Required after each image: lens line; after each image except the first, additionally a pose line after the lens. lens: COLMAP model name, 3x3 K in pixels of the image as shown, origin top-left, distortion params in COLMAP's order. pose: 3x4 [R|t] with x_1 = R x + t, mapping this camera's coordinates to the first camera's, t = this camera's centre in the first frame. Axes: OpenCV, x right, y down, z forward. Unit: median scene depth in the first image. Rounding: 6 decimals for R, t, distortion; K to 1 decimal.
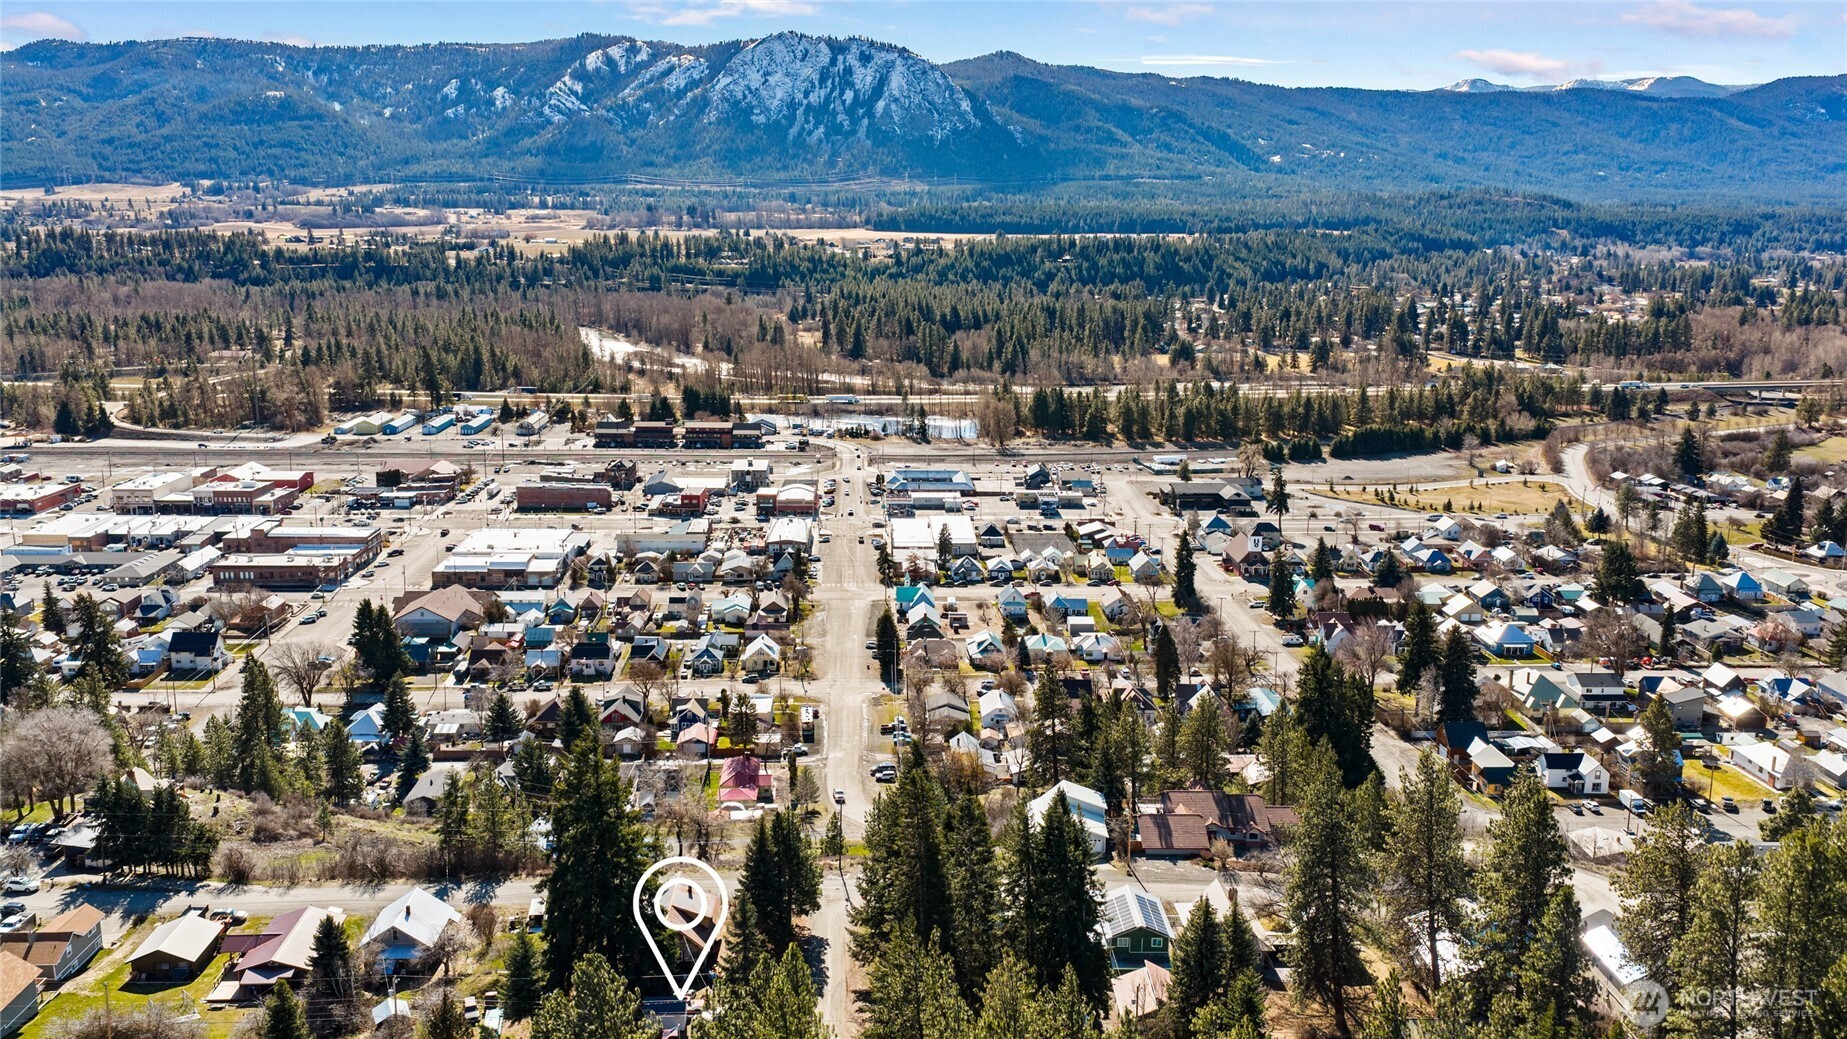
lens RADIAL K [[1531.4, 0, 923.7], [0, 1531.4, 518.2], [0, 0, 1]] dist [0.001982, 0.001349]
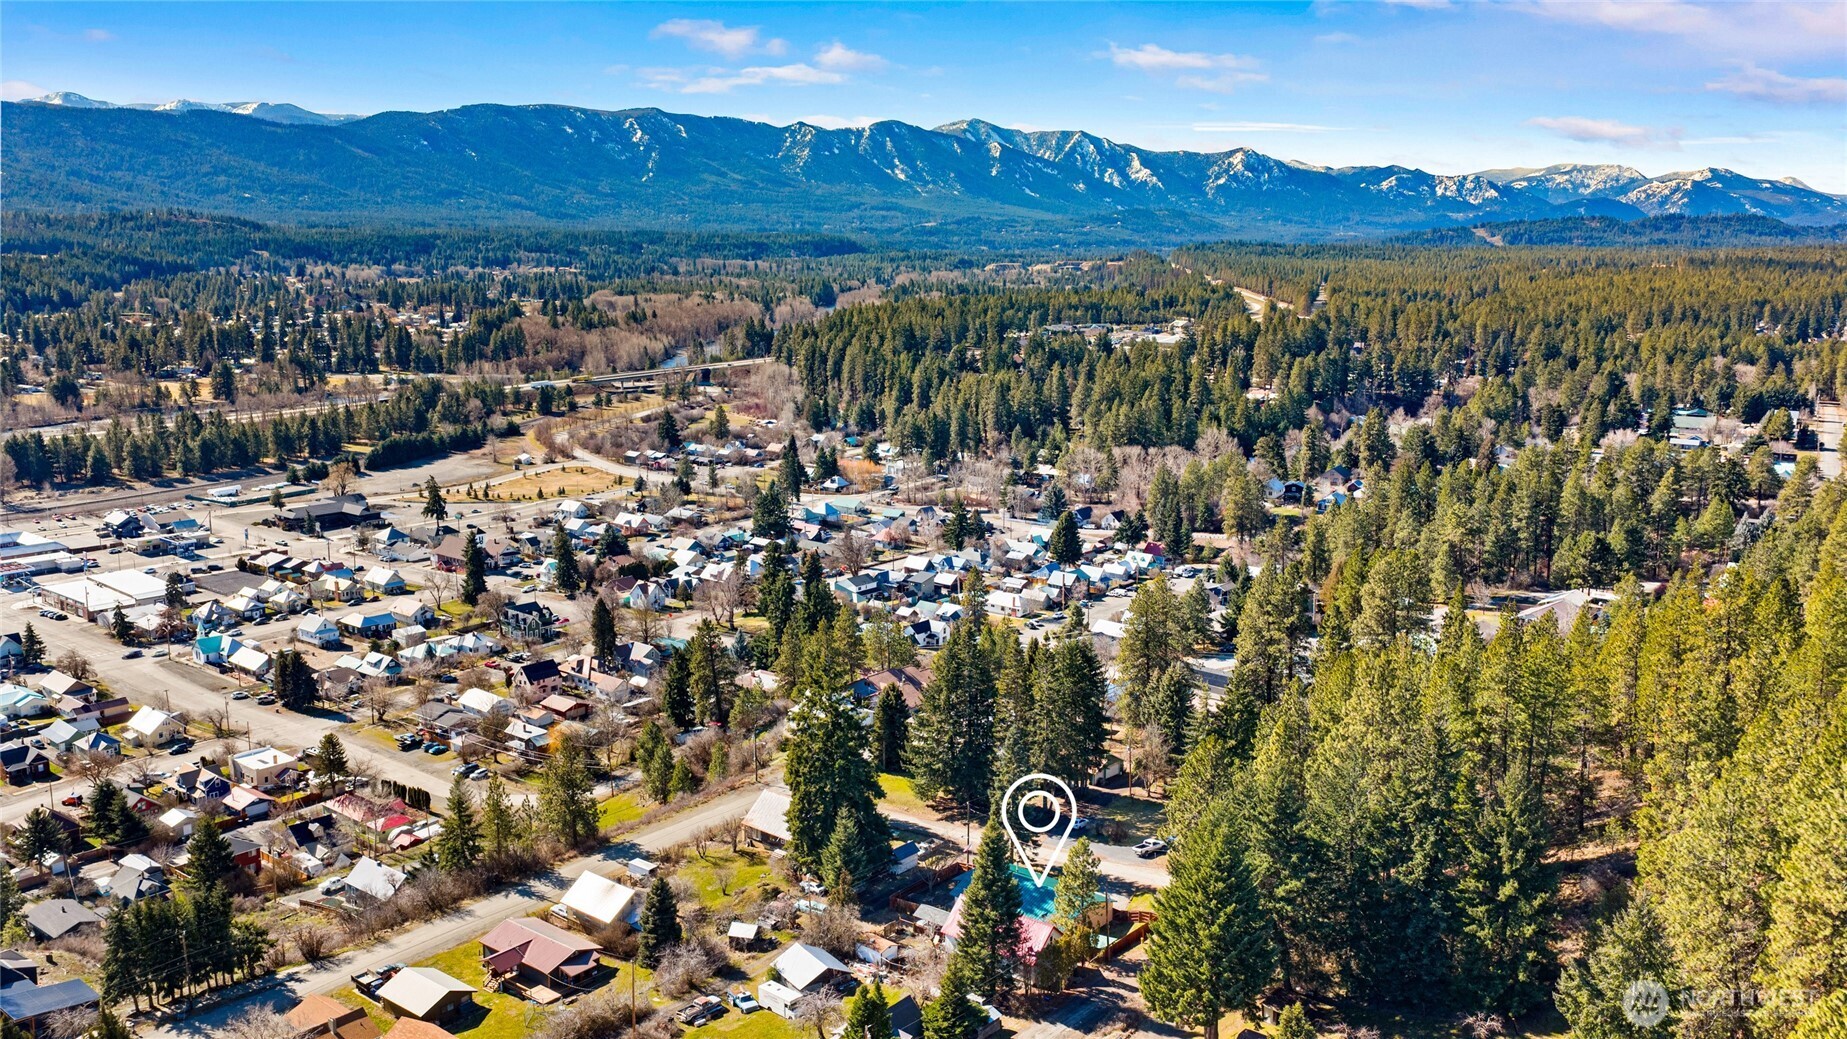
lens RADIAL K [[1531.4, 0, 924.8], [0, 1531.4, 520.4], [0, 0, 1]] dist [0.001982, 0.001349]
pose [[0.652222, -0.143107, 0.744397, -0.226092], [0.151556, 0.986808, 0.056920, -0.006942], [-0.742723, 0.075693, 0.665307, 0.021143]]
